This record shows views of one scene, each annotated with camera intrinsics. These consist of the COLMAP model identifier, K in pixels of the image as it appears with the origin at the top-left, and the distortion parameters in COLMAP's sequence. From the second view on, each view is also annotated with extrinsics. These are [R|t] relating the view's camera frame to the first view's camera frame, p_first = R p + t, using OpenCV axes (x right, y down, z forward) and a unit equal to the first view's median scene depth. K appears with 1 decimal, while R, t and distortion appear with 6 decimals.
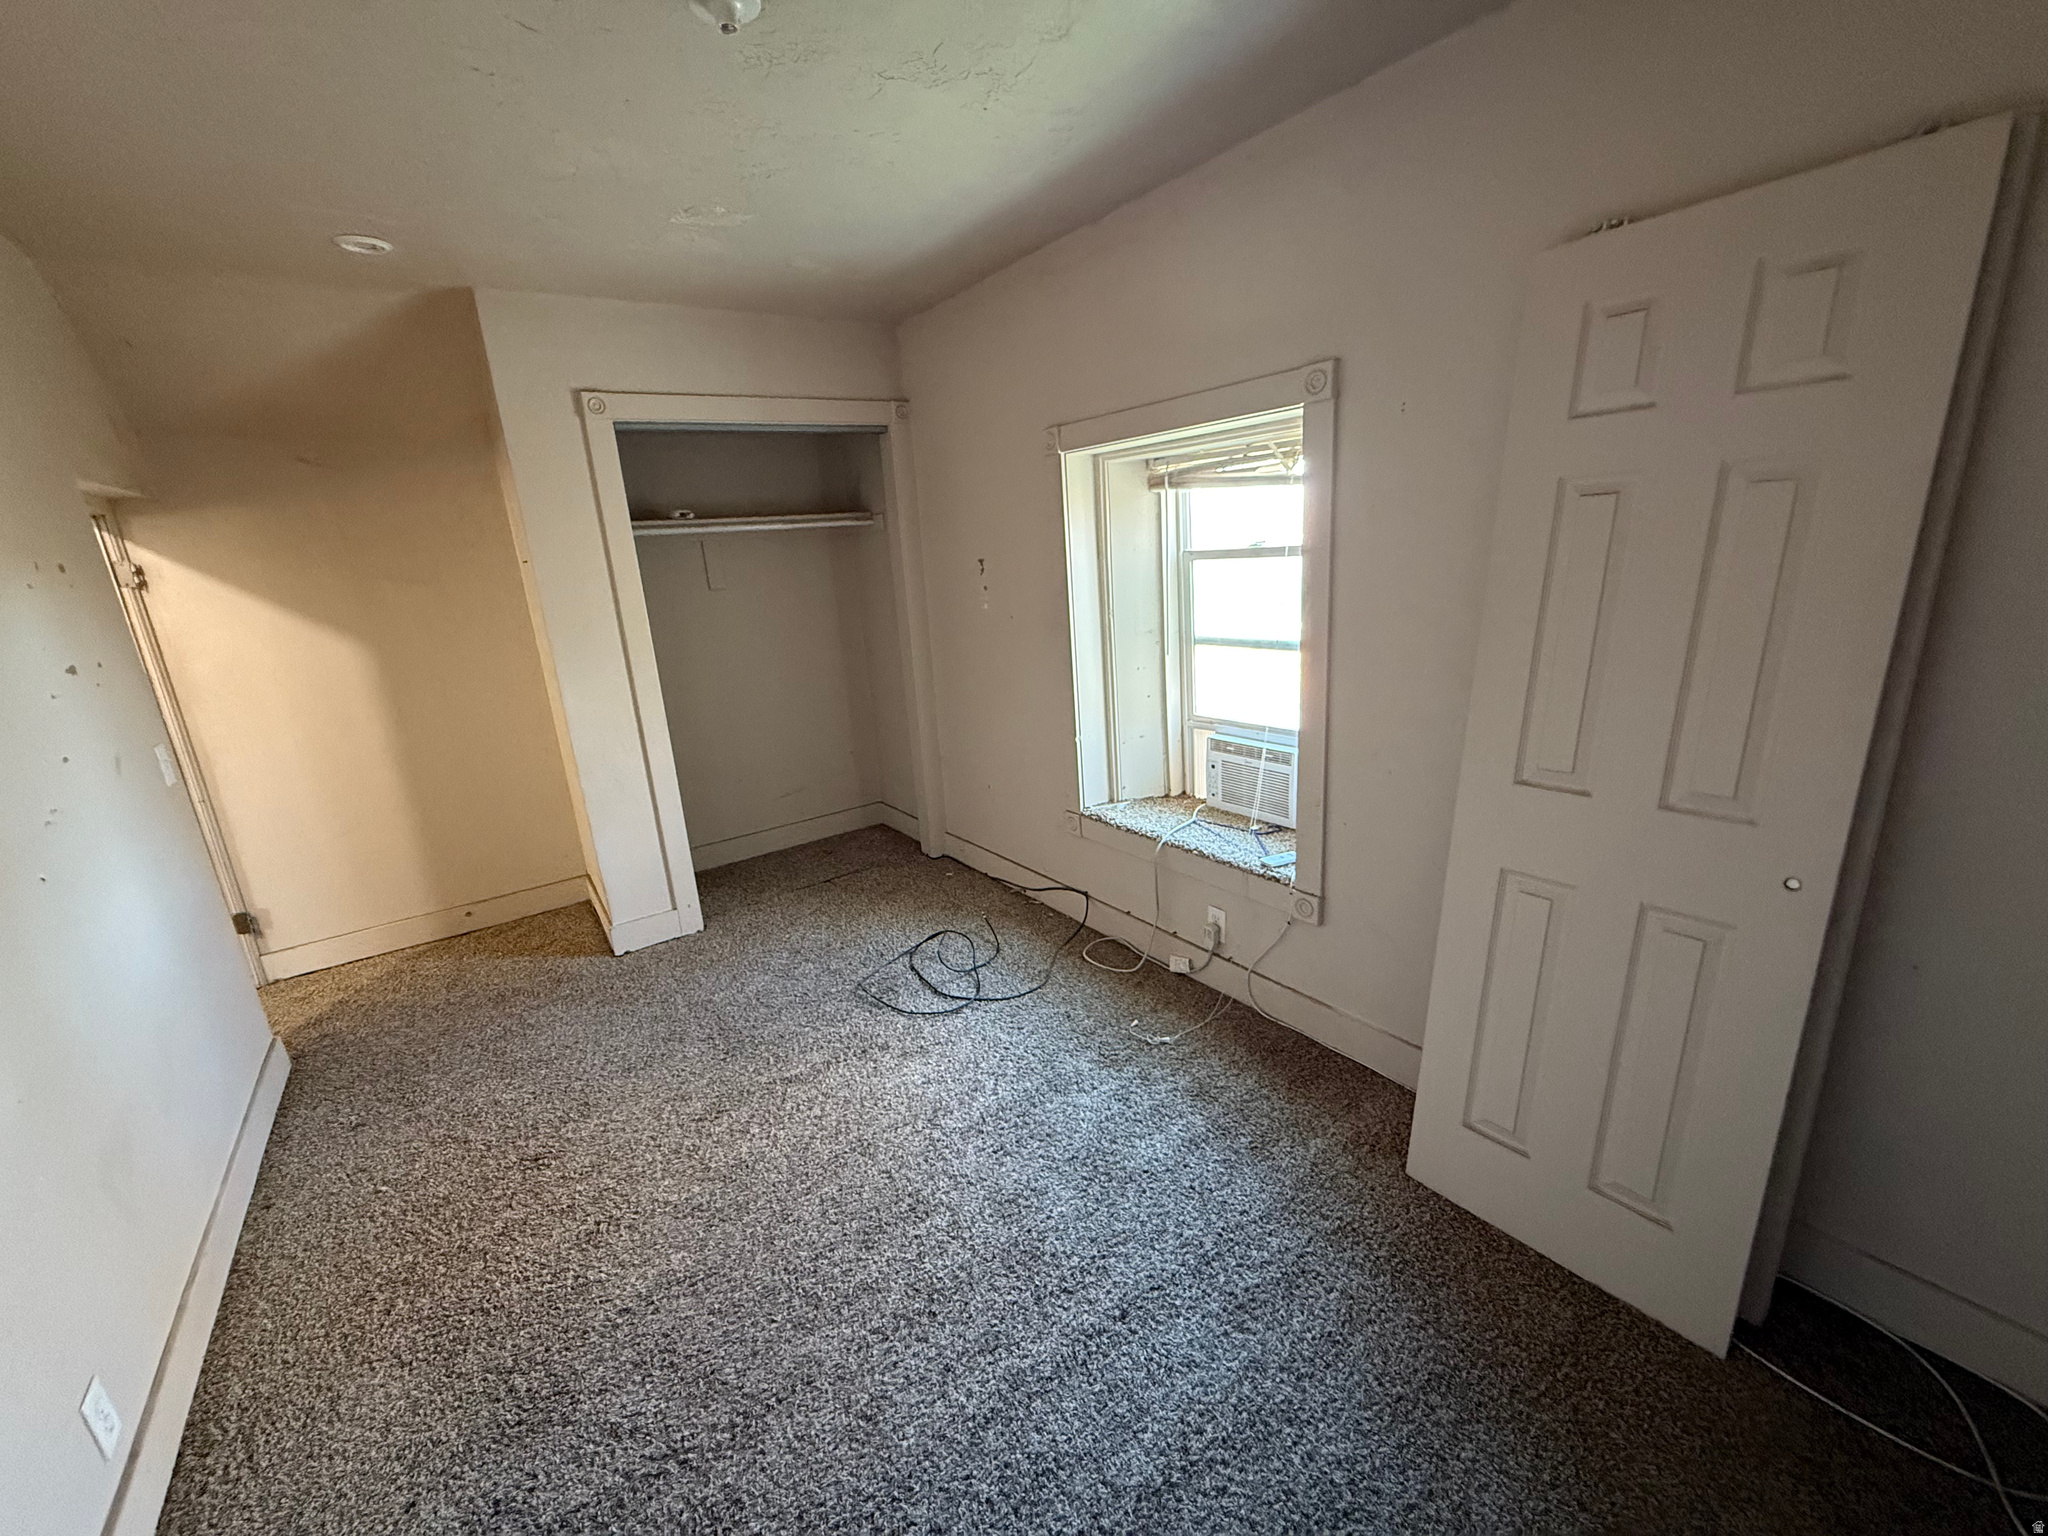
lens RADIAL K [[815.5, 0, 1022.1], [0, 815.5, 773.7], [0, 0, 1]] dist [0.000332, 0.000083]
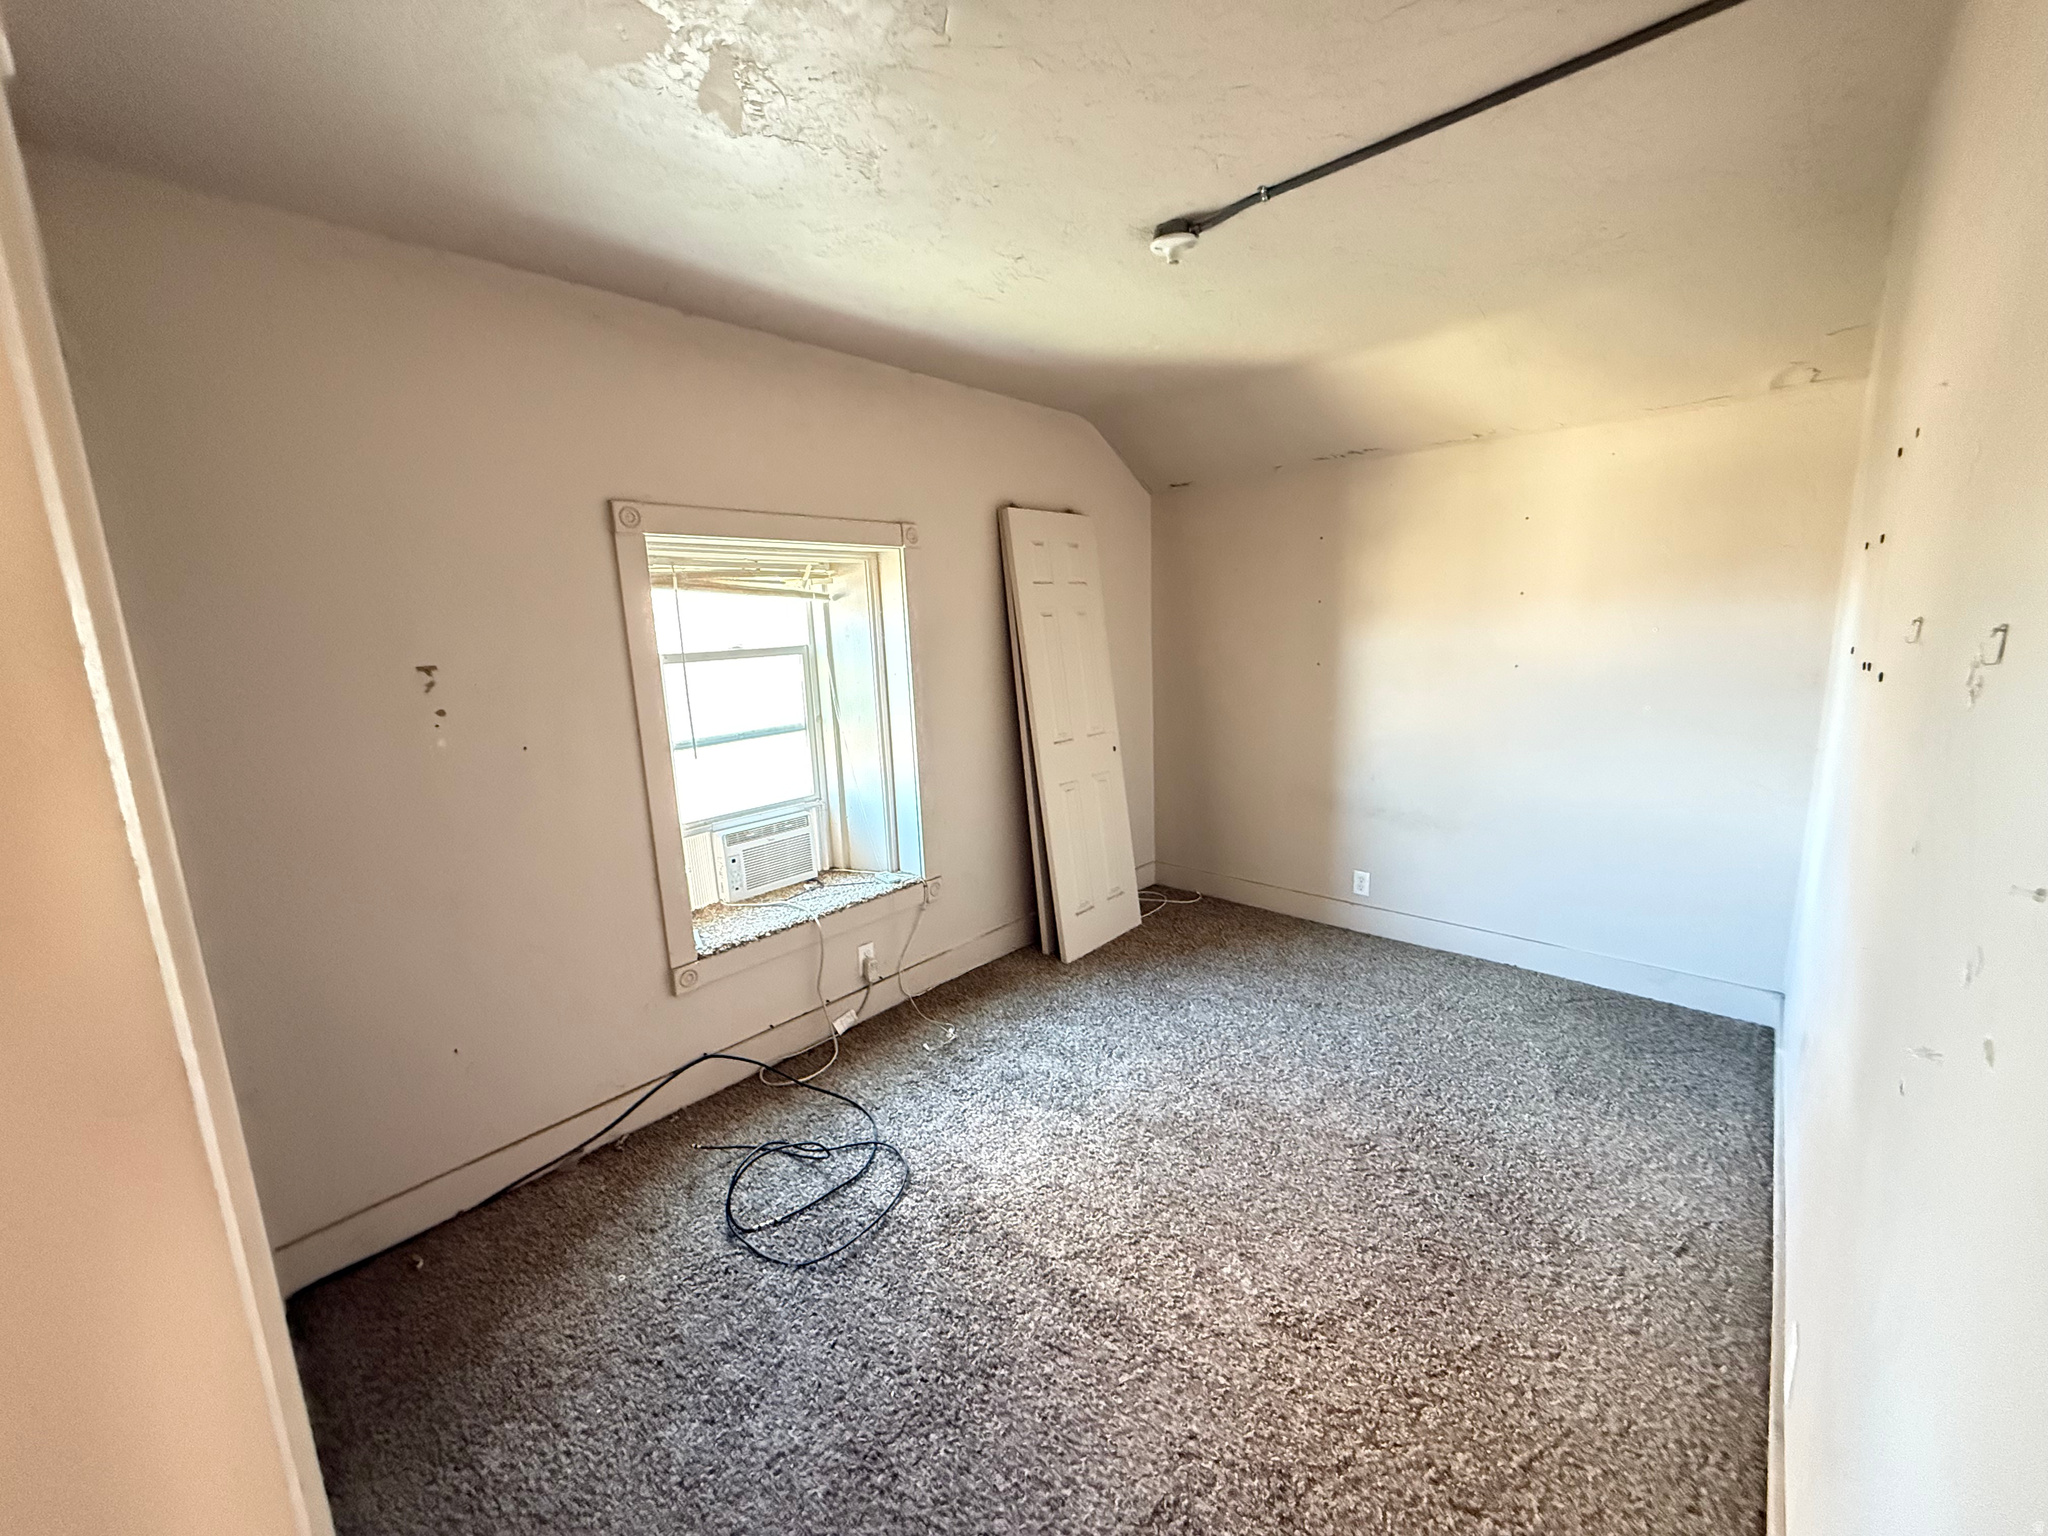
lens RADIAL K [[815.5, 0, 1025.2], [0, 815.5, 769.0], [0, 0, 1]] dist [0.000332, 0.000083]
pose [[-0.205461, -0.105231, 0.972991, -0.847283], [0.315923, 0.933845, 0.167708, -0.178036], [-0.926271, 0.341847, -0.158624, 0.823213]]
